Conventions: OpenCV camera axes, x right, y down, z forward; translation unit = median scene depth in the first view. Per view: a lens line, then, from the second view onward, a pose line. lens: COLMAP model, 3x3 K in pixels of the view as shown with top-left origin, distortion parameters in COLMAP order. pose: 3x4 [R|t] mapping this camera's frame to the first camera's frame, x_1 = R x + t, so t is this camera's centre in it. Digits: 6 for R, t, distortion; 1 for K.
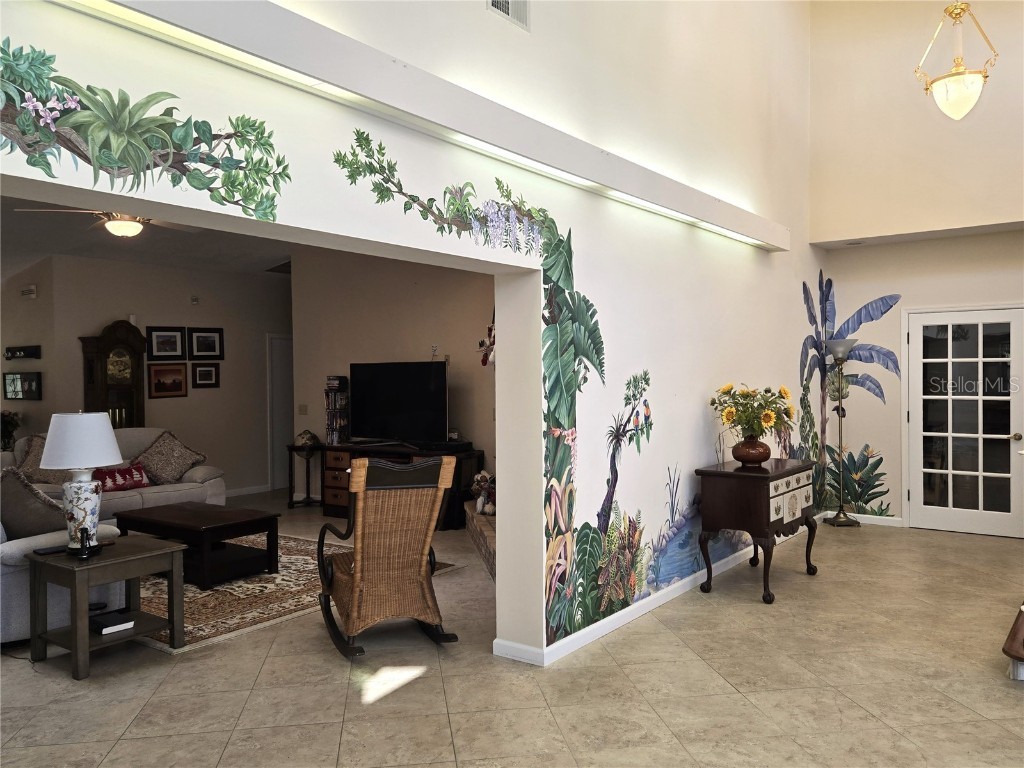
lens RADIAL K [[824.8, 0, 512.0], [0, 824.8, 384.0], [0, 0, 1]] dist [0.105757, -0.092971]
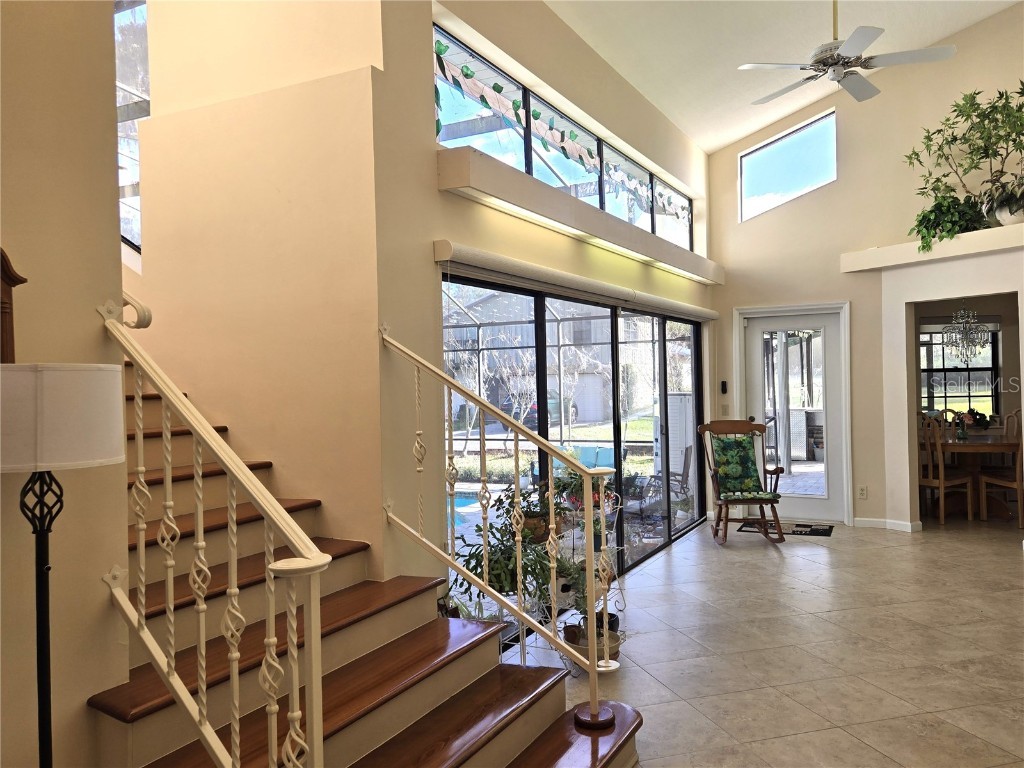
lens RADIAL K [[824.8, 0, 512.0], [0, 824.8, 384.0], [0, 0, 1]] dist [0.105757, -0.092971]
pose [[-0.988330, 0.033008, -0.148705, 0.914411], [0.030490, 0.999351, 0.019185, -0.023505], [0.149242, 0.014428, -0.988695, 1.989689]]
